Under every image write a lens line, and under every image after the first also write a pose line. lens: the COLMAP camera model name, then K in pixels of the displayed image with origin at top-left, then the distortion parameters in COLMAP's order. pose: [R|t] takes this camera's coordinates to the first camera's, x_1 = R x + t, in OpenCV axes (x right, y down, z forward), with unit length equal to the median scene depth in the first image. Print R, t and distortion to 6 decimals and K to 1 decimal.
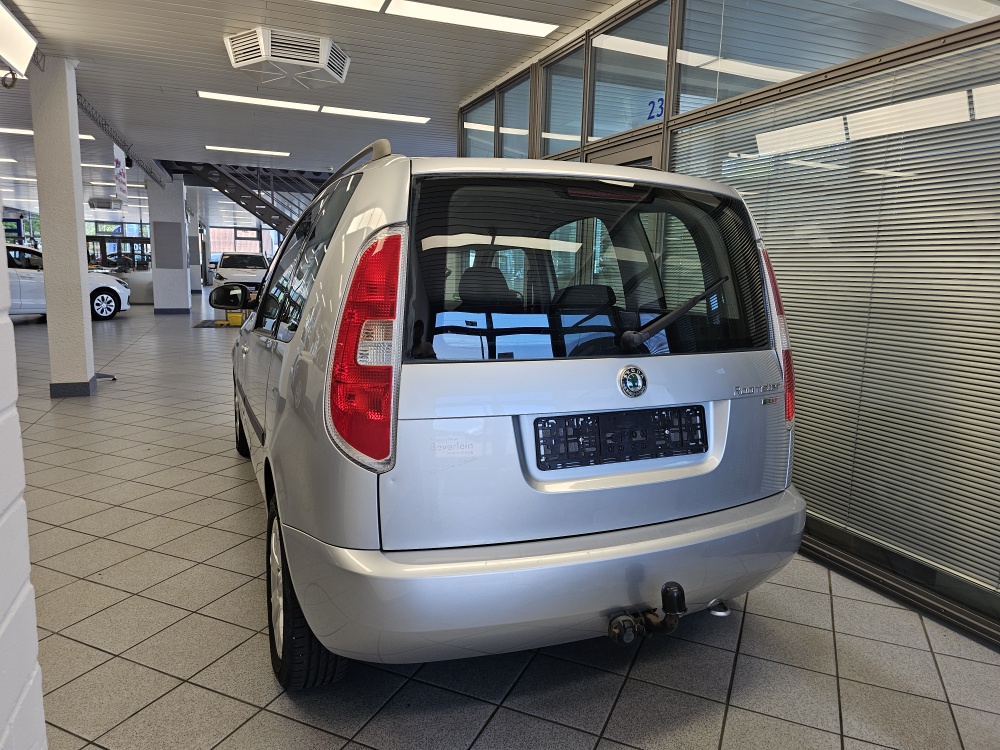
lens RADIAL K [[671.4, 0, 508.2], [0, 671.4, 372.4], [0, 0, 1]] dist [0.046990, -0.053914]
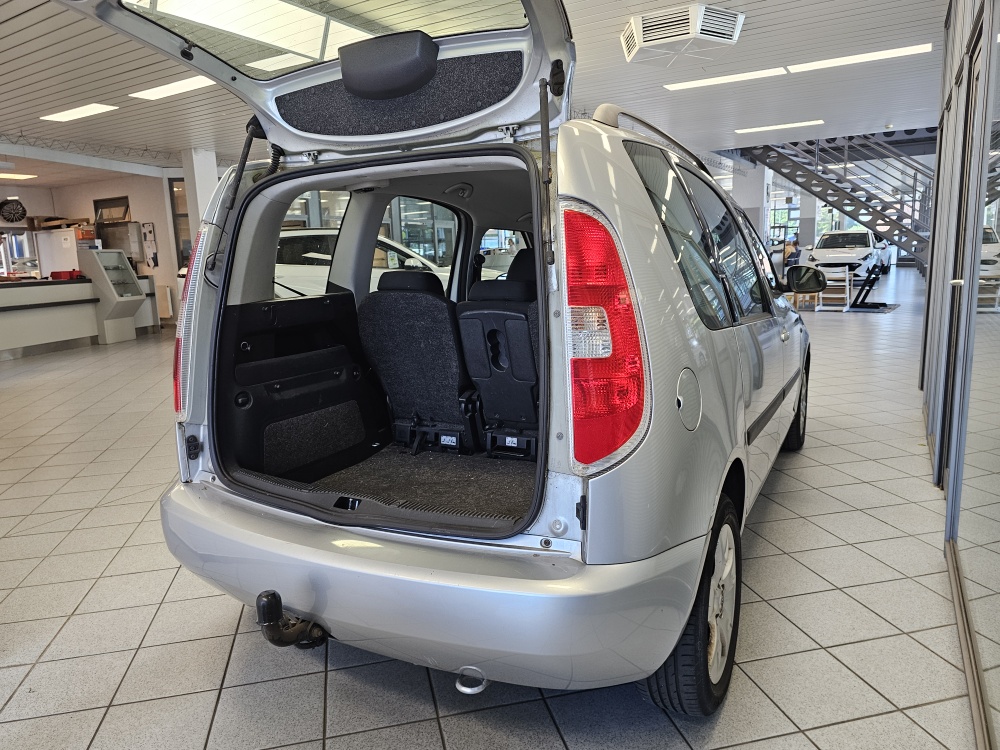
lens RADIAL K [[689.4, 0, 500.0], [0, 689.4, 375.0], [0, 0, 1]] dist [-0.001512, 0.000124]
pose [[0.597987, 0.096146, -0.795718, 0.396665], [-0.074620, 0.995146, 0.064164, -0.024541], [0.798024, 0.021007, 0.602259, 0.229832]]
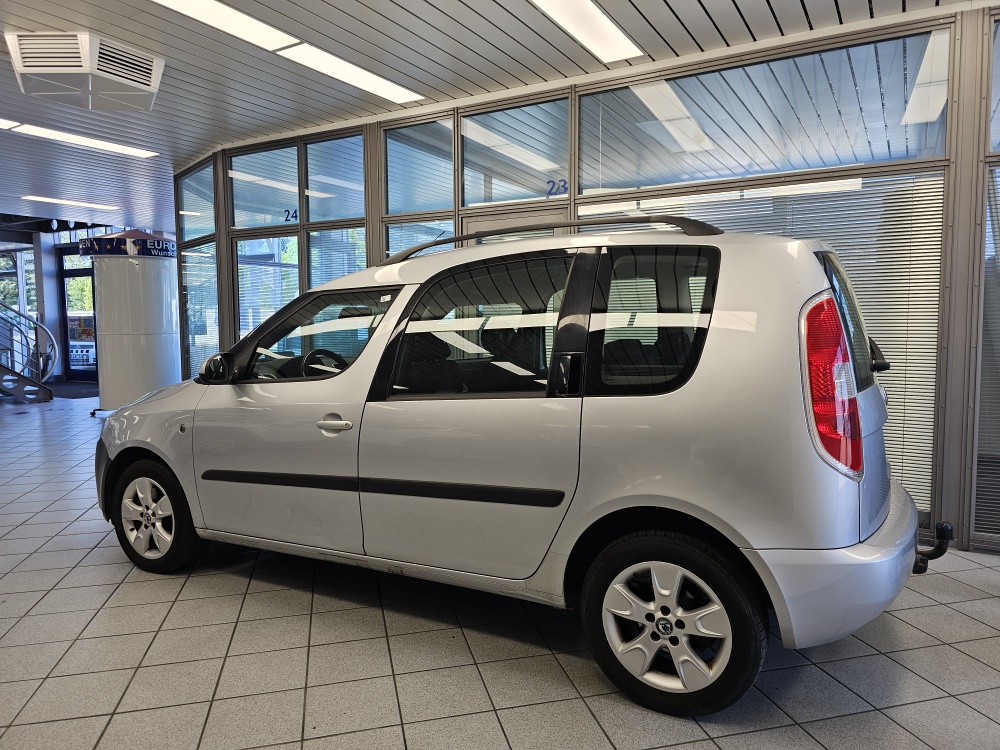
lens RADIAL K [[671.4, 0, 508.2], [0, 671.4, 372.4], [0, 0, 1]] dist [0.046990, -0.053914]
pose [[0.785048, -0.077524, 0.614565, -0.497486], [0.121149, 0.992193, -0.029596, -0.032882], [-0.607473, 0.097688, 0.788311, 0.118793]]
